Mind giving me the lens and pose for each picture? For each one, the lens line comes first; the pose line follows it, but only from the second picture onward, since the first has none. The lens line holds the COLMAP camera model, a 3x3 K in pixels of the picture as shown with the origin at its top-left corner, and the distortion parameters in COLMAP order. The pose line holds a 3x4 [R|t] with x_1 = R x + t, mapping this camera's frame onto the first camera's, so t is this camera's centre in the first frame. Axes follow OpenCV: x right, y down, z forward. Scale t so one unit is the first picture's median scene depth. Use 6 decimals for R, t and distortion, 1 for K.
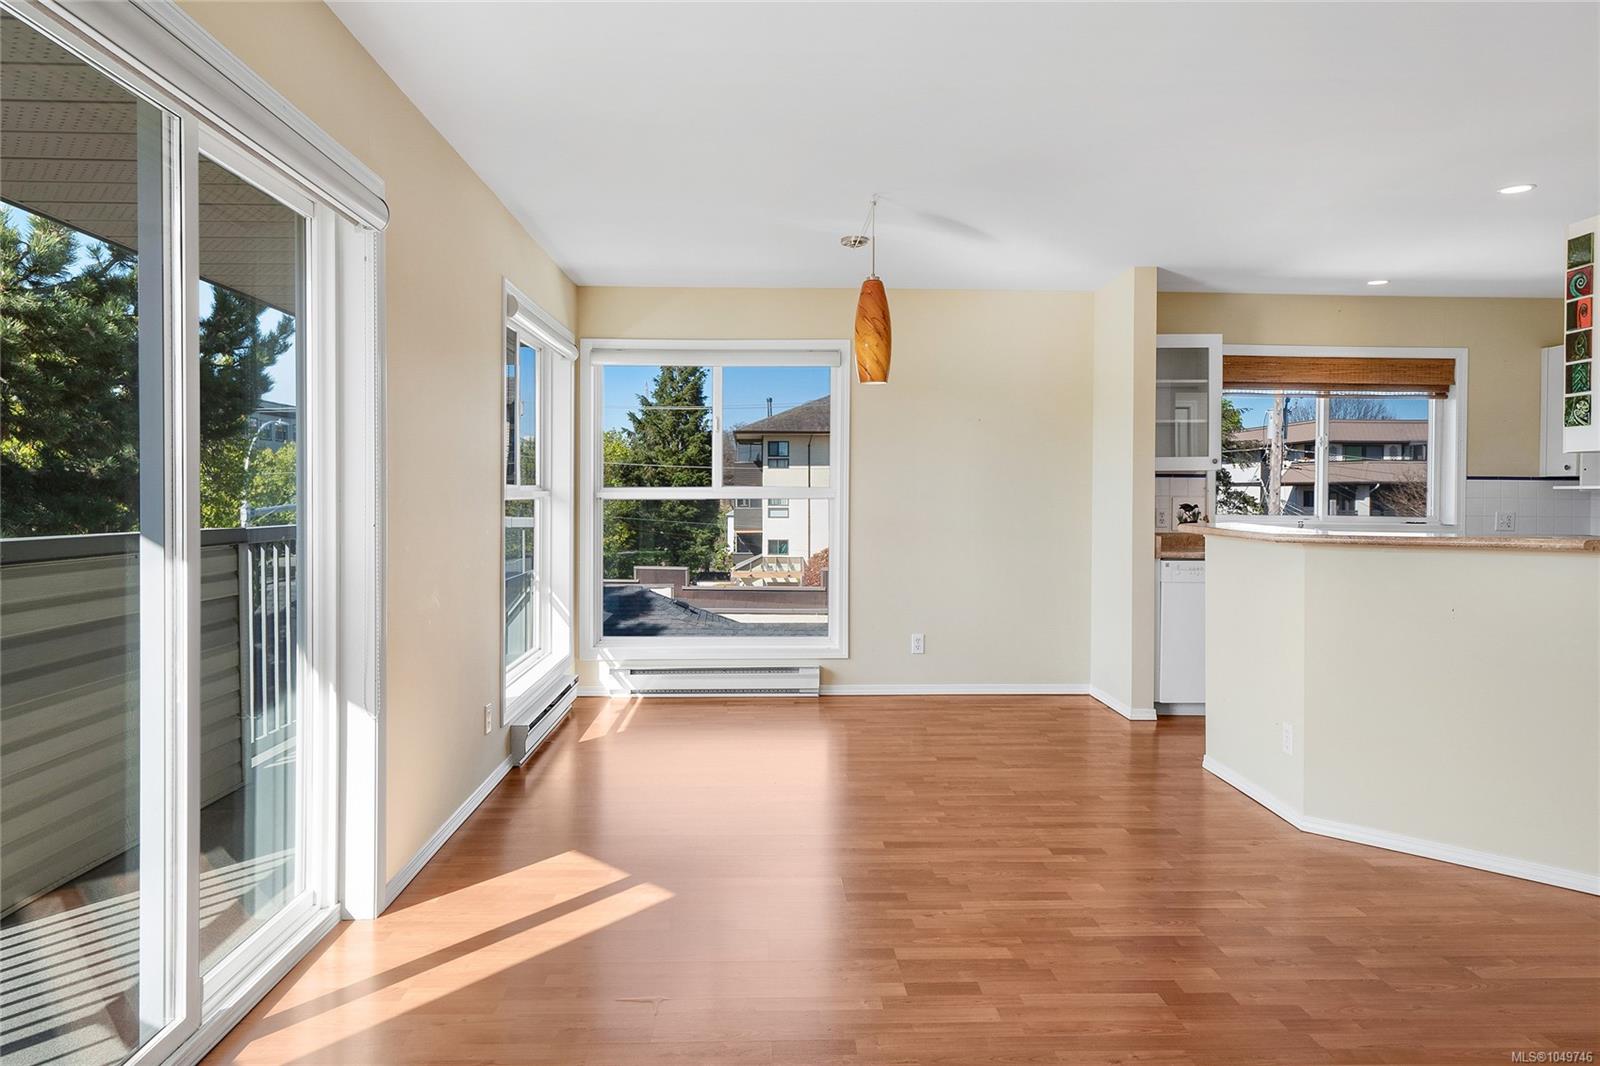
lens RADIAL K [[1023.9, 0, 836.8], [0, 1023.9, 531.7], [0, 0, 1]] dist [0.183165, 0.000948]
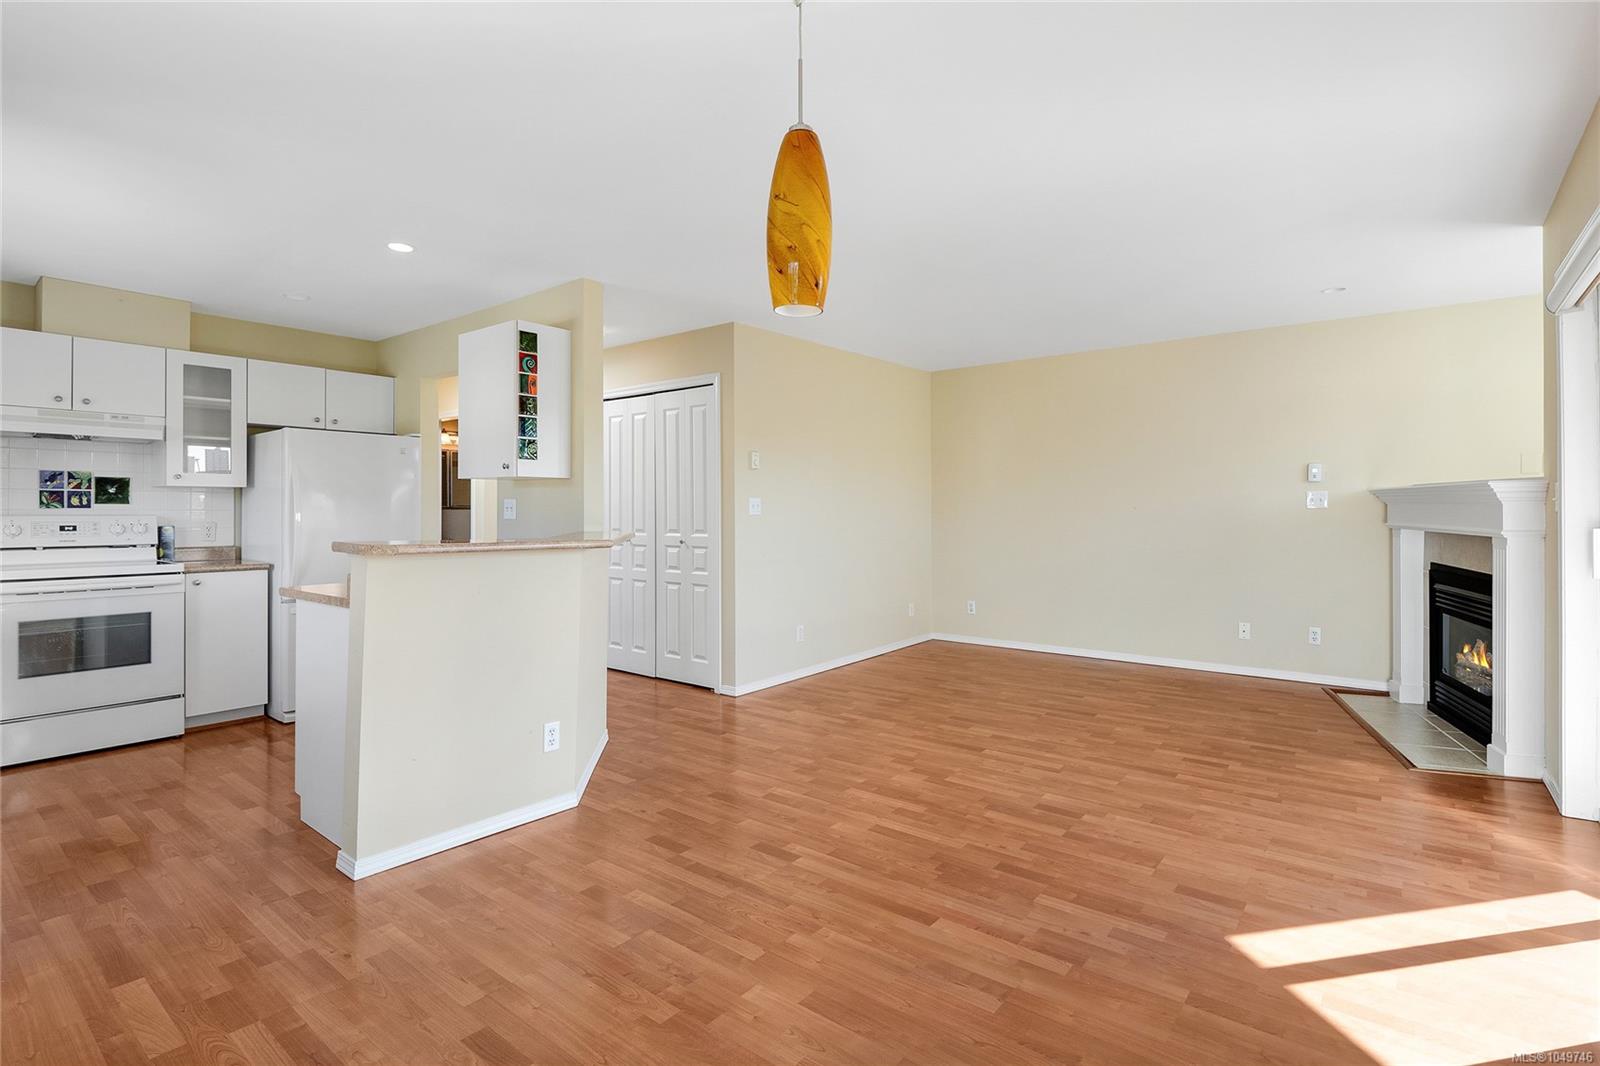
lens RADIAL K [[761.9, 0, 793.3], [0, 761.9, 510.0], [0, 0, 1]] dist [-0.002549, 0.000988]
pose [[-0.724770, 0.001994, 0.688988, -0.290240], [0.022681, 0.999523, 0.020967, -0.040868], [-0.688618, 0.030823, -0.724469, 1.508780]]
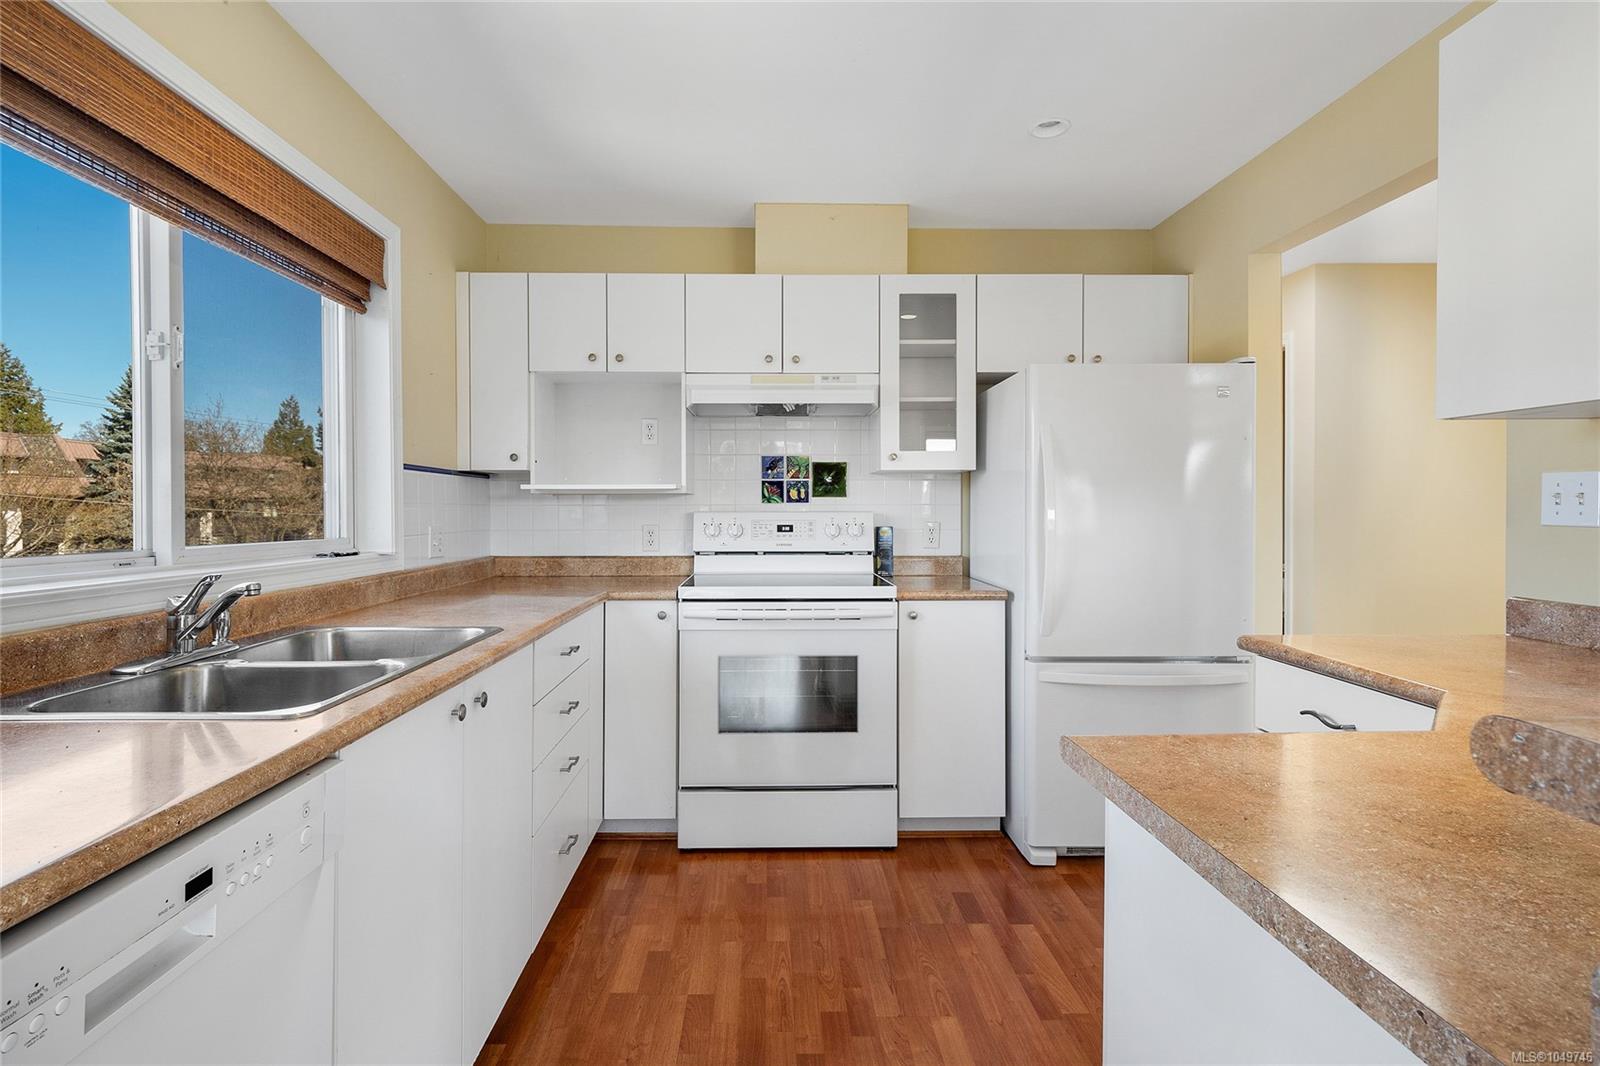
lens RADIAL K [[761.9, 0, 793.3], [0, 761.9, 510.0], [0, 0, 1]] dist [-0.002549, 0.000988]
pose [[0.048072, -0.000667, 0.998844, 0.362853], [0.033476, 0.999439, -0.000943, -0.034969], [-0.998283, 0.033483, 0.048067, 1.384405]]
